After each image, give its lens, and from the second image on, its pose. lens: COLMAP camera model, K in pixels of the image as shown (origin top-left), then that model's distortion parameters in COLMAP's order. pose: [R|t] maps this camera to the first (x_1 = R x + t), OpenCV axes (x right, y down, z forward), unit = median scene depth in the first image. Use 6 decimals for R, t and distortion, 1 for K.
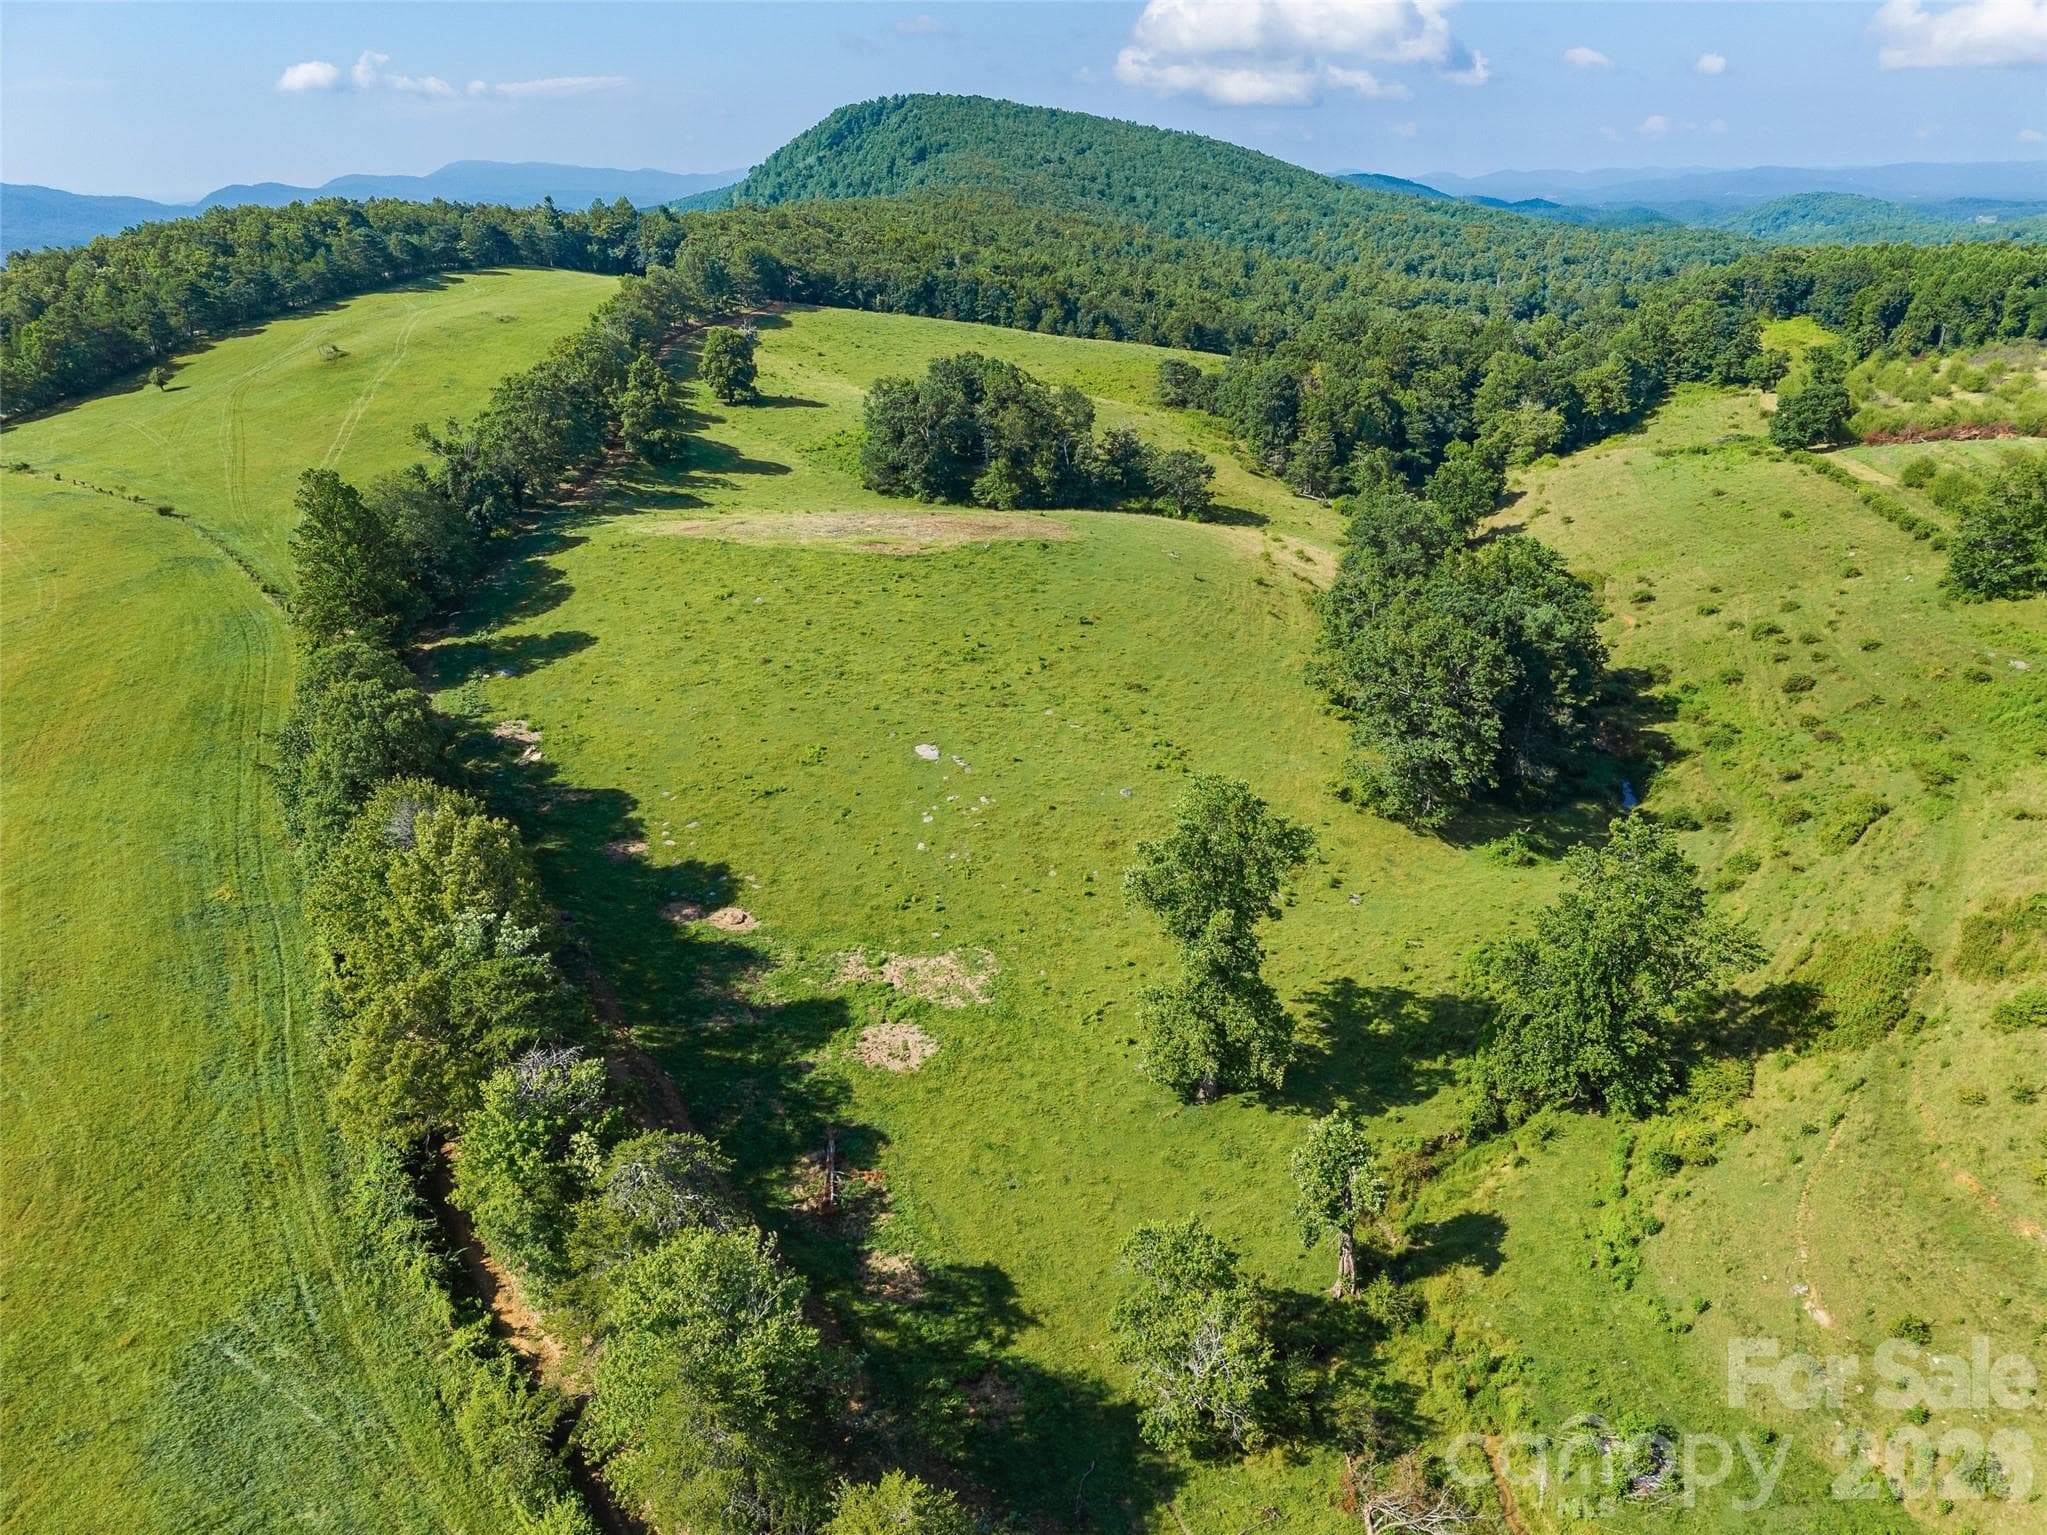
lens RADIAL K [[1451.3, 0, 1032.3], [0, 1451.3, 774.1], [0, 0, 1]] dist [0.037809, -0.044259]
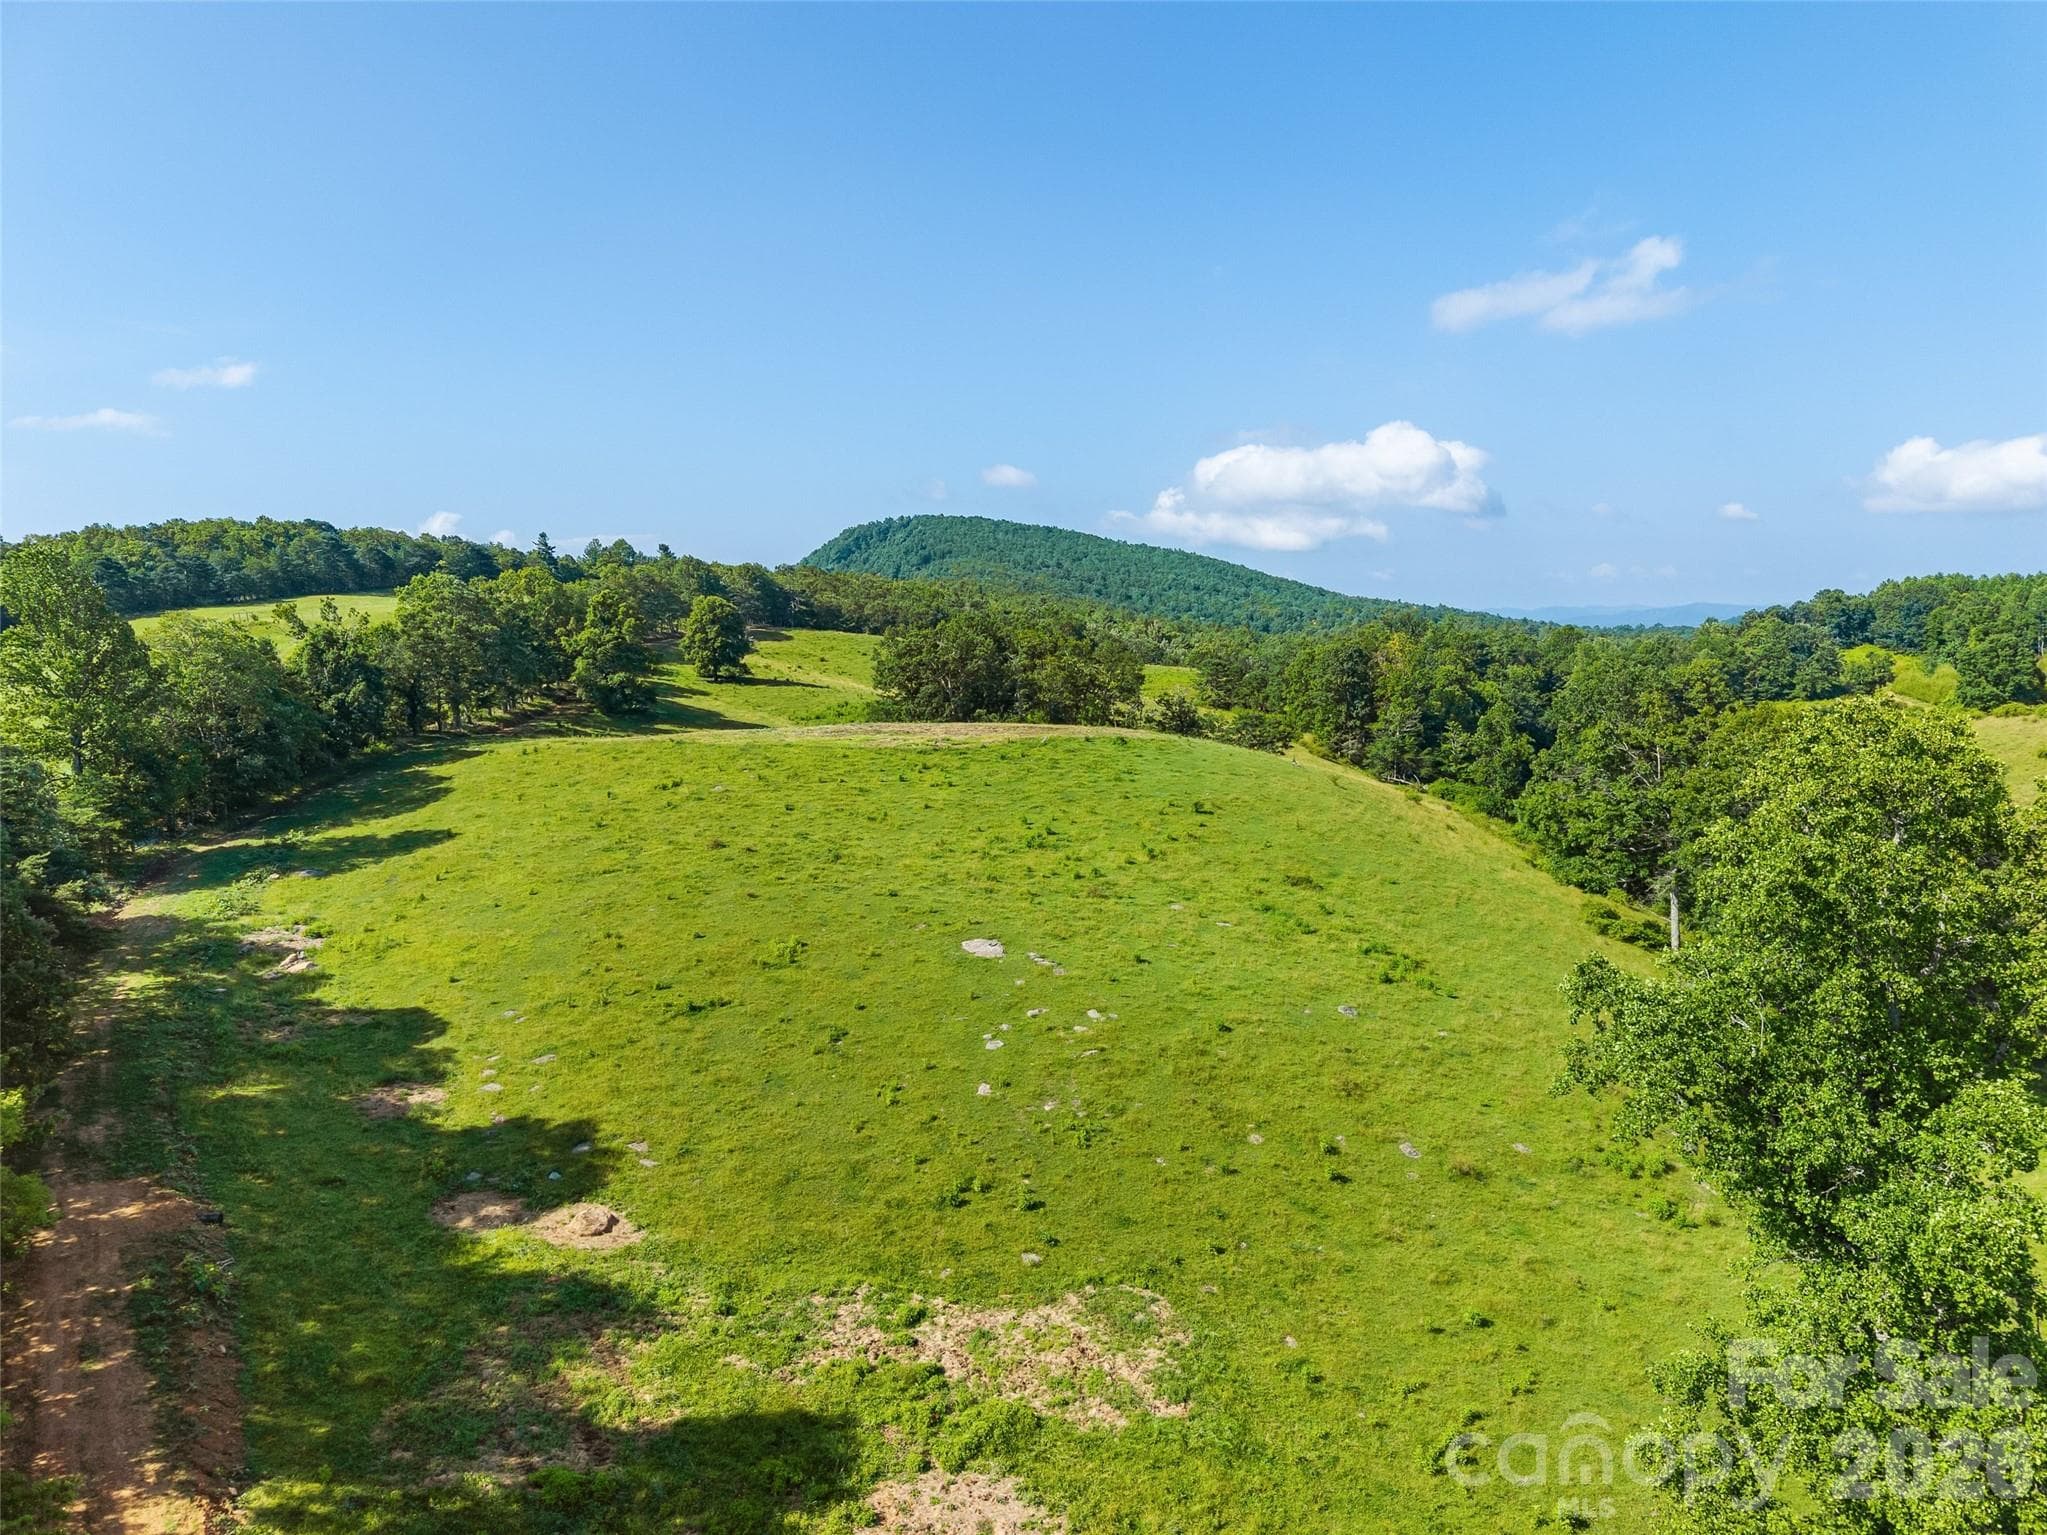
lens RADIAL K [[1451.3, 0, 1007.1], [0, 1451.3, 767.4], [0, 0, 1]] dist [0.037809, -0.044259]
pose [[0.999823, -0.013182, -0.013404, -0.048674], [0.008935, 0.960504, -0.278123, 0.066792], [0.016541, 0.277954, 0.960452, 0.386878]]
